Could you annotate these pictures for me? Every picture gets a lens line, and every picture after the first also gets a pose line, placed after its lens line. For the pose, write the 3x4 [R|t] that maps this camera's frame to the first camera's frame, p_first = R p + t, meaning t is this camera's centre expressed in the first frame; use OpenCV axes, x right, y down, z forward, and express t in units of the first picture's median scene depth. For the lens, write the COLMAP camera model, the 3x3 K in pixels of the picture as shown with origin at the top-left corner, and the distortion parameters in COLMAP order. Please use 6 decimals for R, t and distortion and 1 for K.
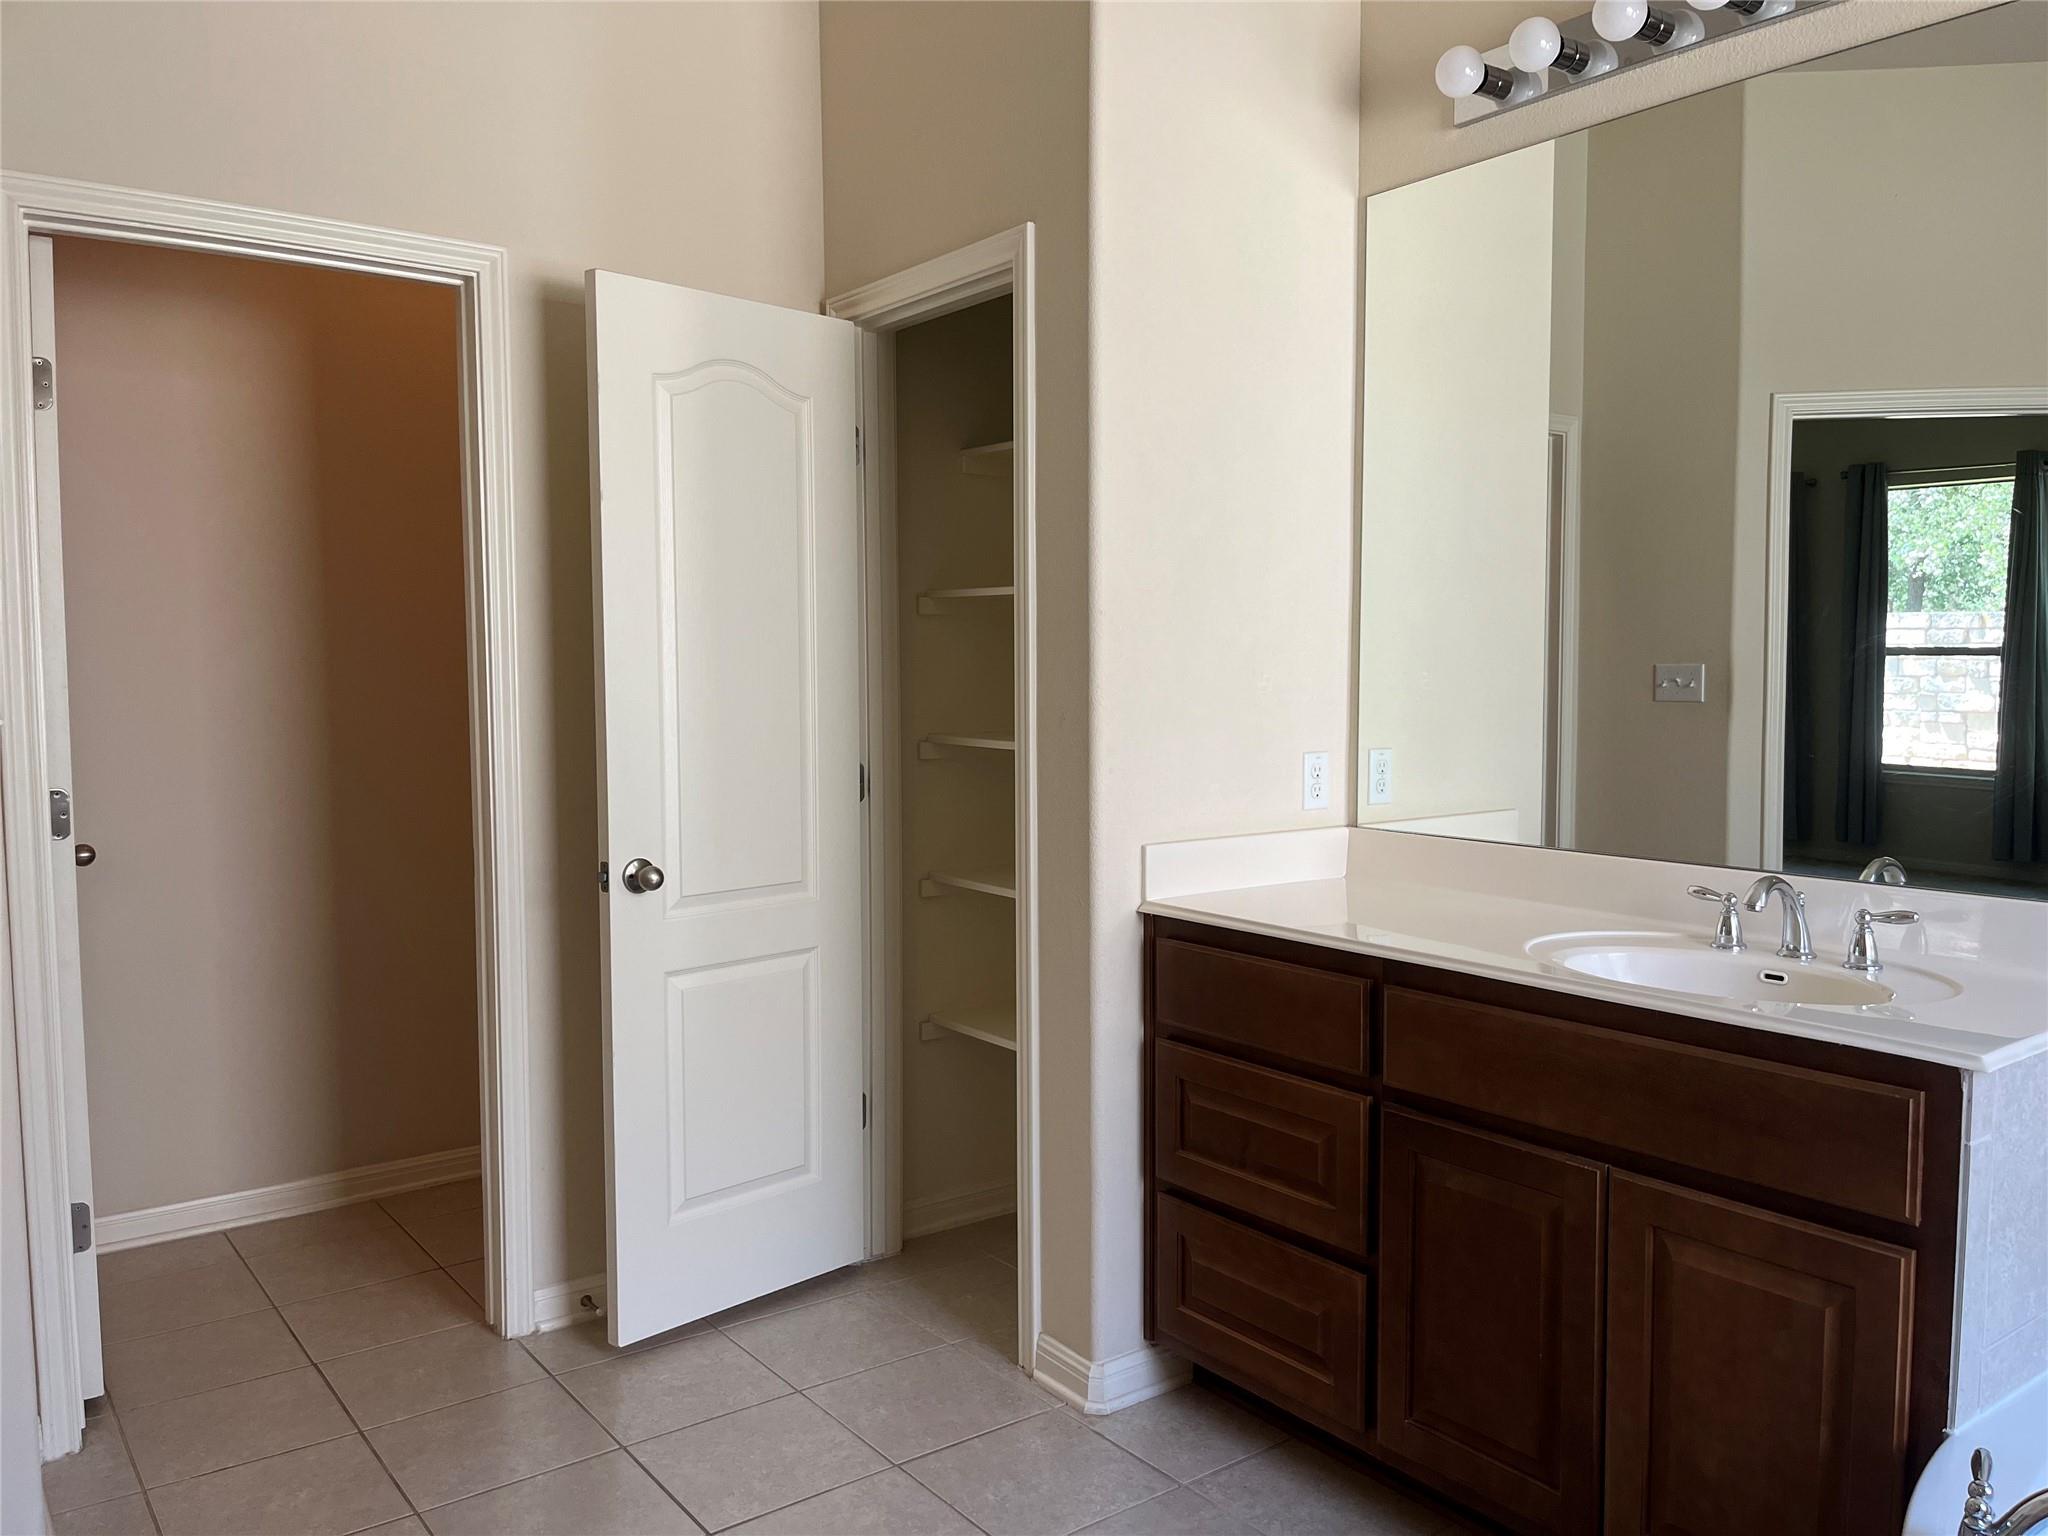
lens RADIAL K [[1544.2, 0, 1017.9], [0, 1544.2, 769.3], [0, 0, 1]] dist [0.025699, 0.012987]
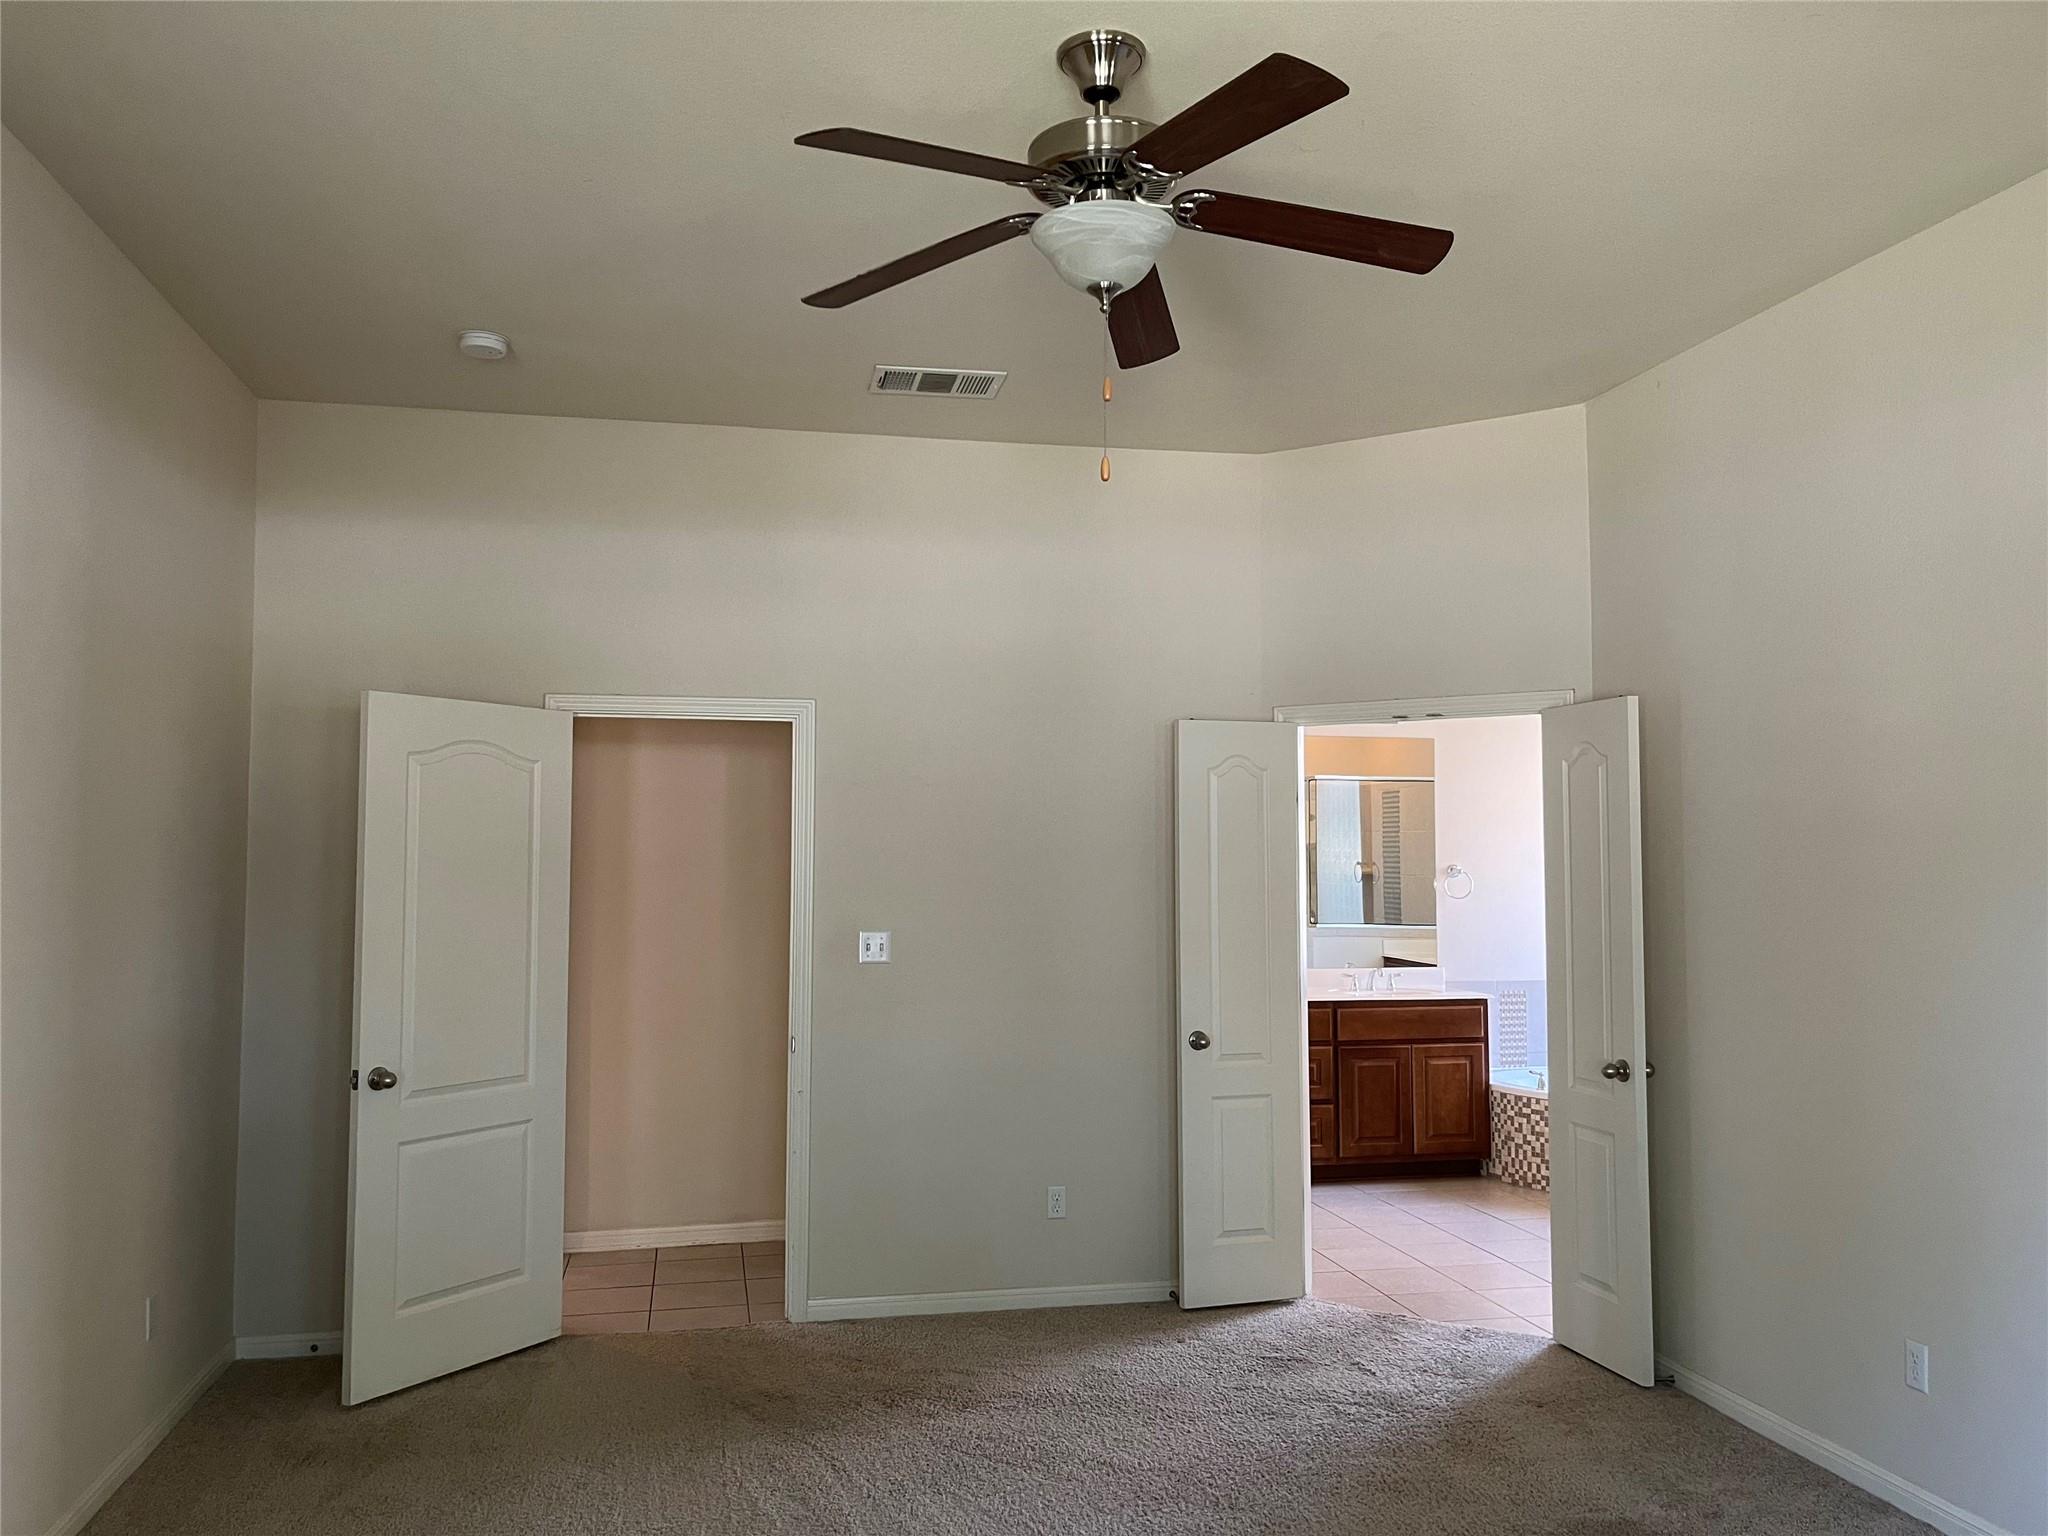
lens RADIAL K [[1544.2, 0, 1028.9], [0, 1544.2, 767.2], [0, 0, 1]] dist [0.025699, 0.012987]
pose [[0.408204, 0.067208, 0.910413, -2.980887], [0.044327, 0.994651, -0.093302, -0.088024], [-0.911814, 0.078442, 0.403041, 0.251414]]
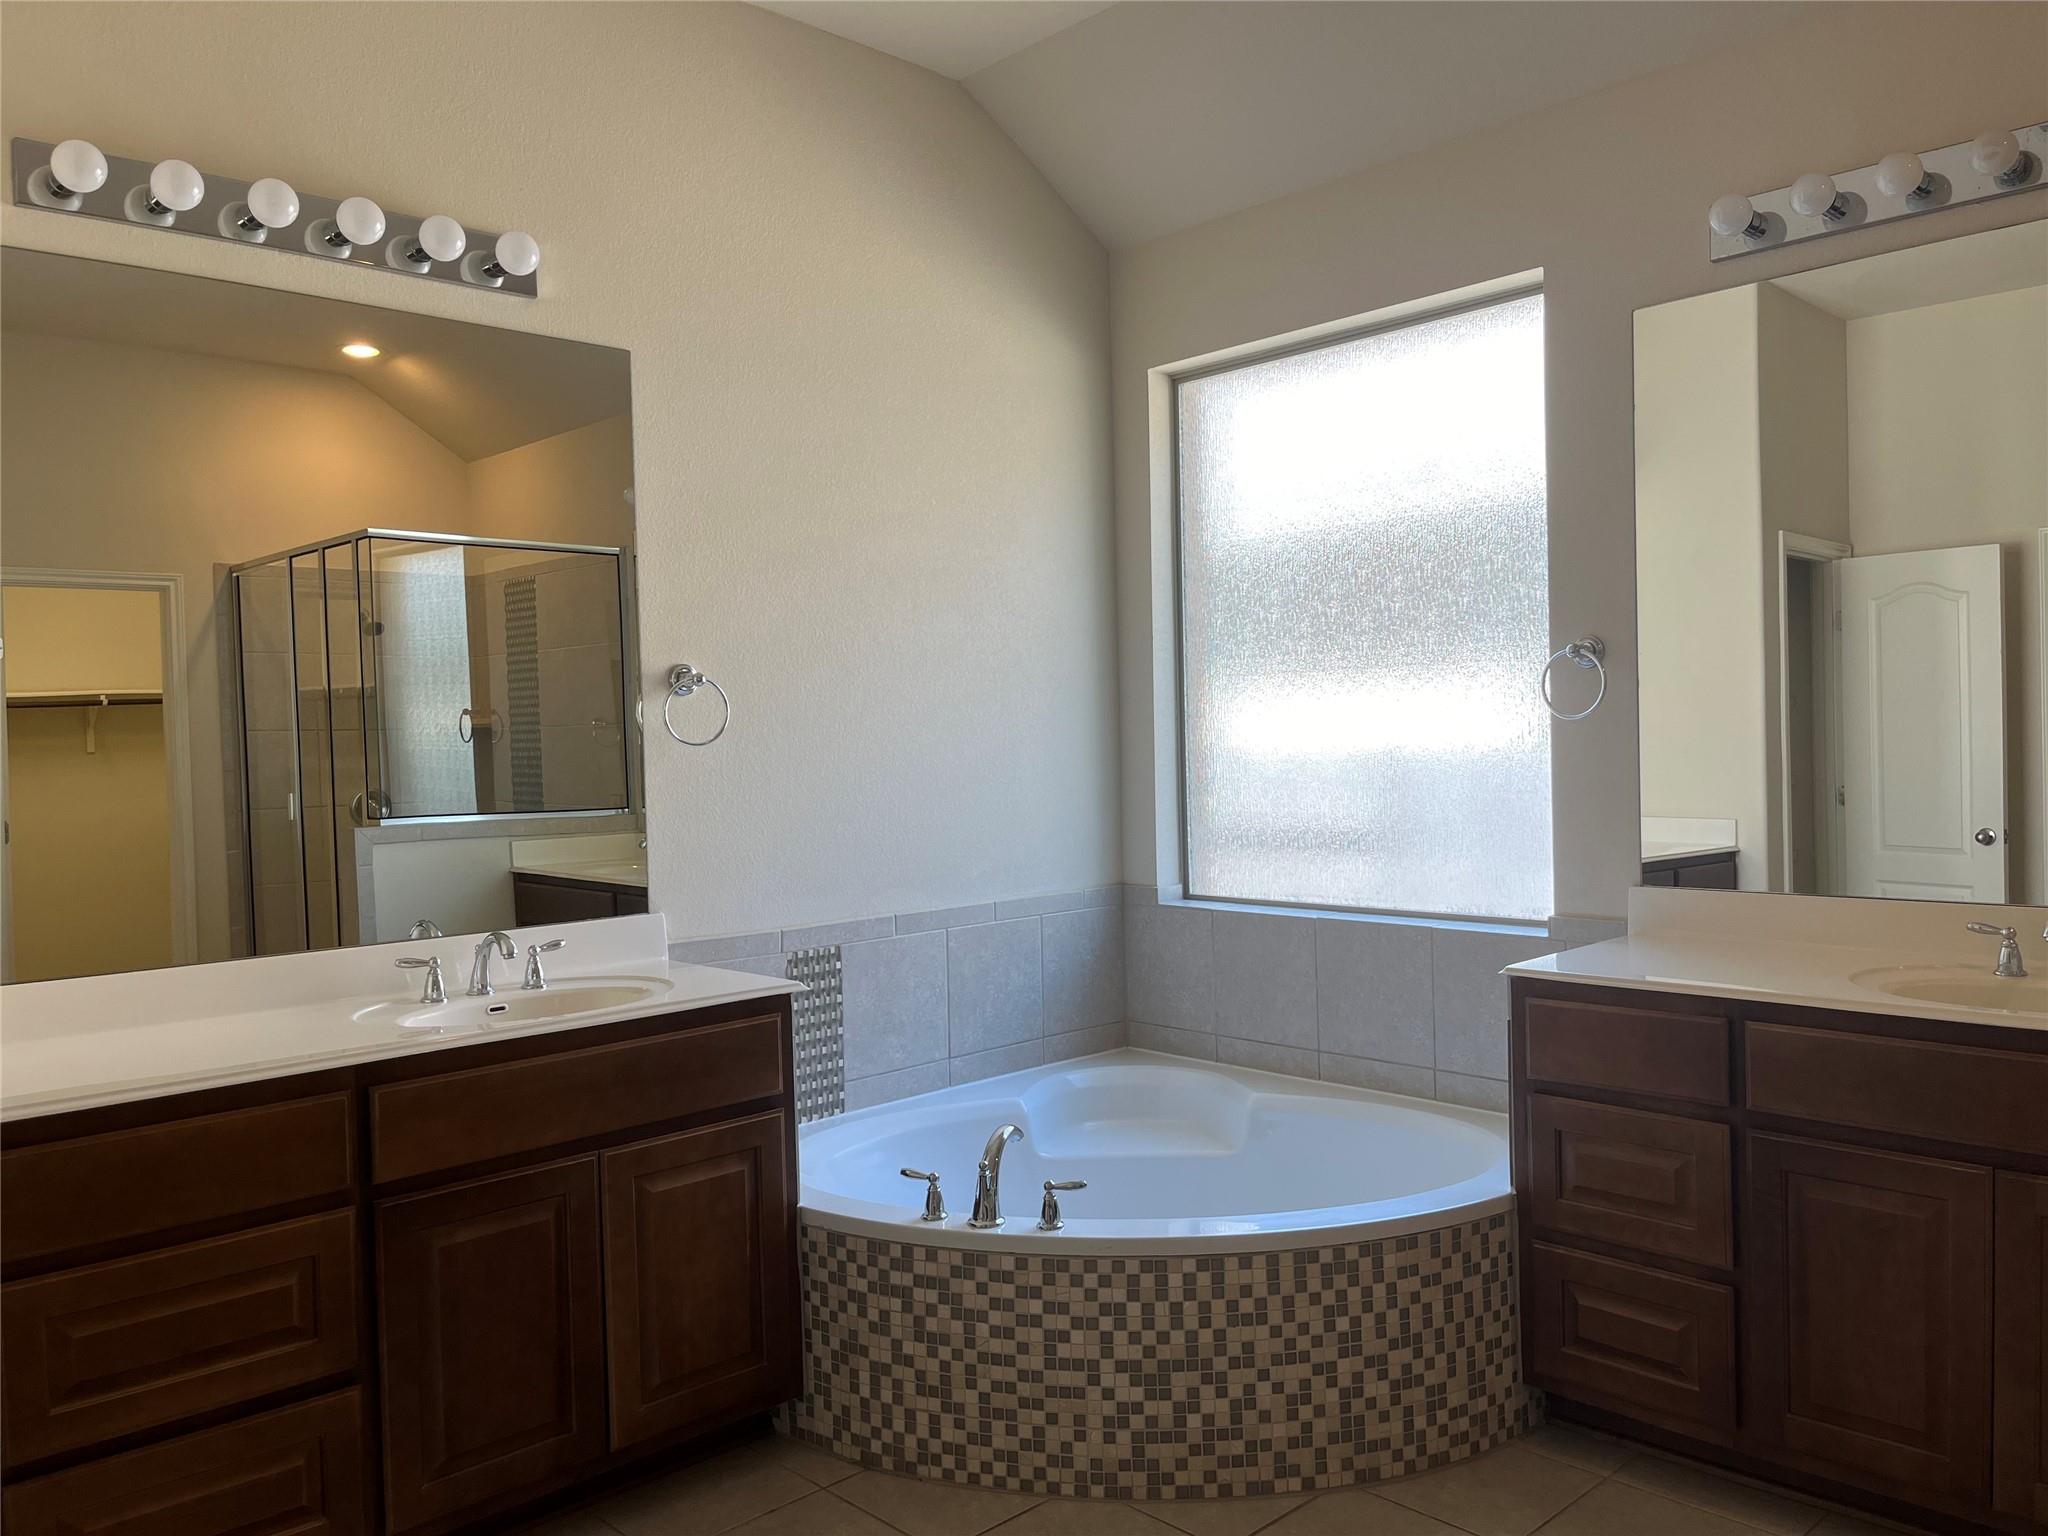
lens RADIAL K [[1544.2, 0, 1022.8], [0, 1544.2, 765.9], [0, 0, 1]] dist [0.025699, 0.012987]
pose [[-0.123044, -0.009509, 0.992356, -0.852263], [0.086117, 0.996080, 0.020222, -0.059825], [-0.988658, 0.087947, -0.121742, 0.675096]]
